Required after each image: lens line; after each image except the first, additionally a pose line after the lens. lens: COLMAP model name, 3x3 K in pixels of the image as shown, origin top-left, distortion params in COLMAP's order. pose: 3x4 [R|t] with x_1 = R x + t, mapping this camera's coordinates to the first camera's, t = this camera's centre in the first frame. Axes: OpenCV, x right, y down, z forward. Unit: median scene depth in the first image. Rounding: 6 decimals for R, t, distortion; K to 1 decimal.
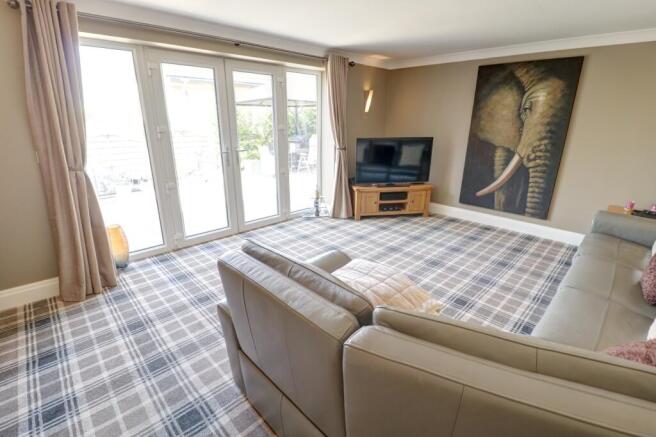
lens RADIAL K [[304.0, 0, 323.8], [0, 304.0, 217.1], [0, 0, 1]] dist [-0.021387, -0.002405]
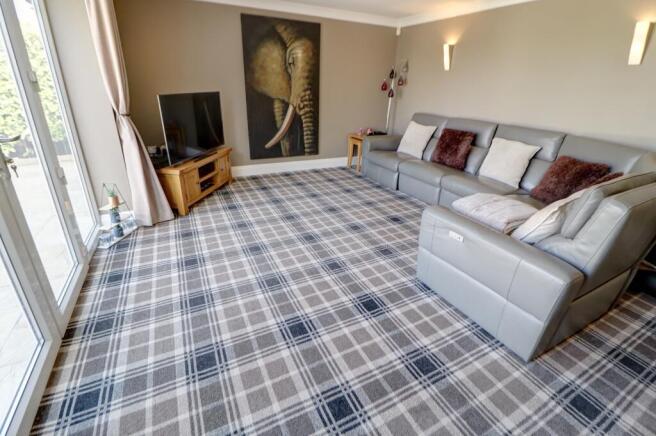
lens RADIAL K [[304.0, 0, 325.9], [0, 304.0, 212.3], [0, 0, 1]] dist [-0.021387, -0.002405]
pose [[0.274269, -0.366522, 0.889066, -0.501374], [0.265863, 0.917385, 0.296180, -0.137124], [-0.924172, 0.155137, 0.349055, 0.528530]]
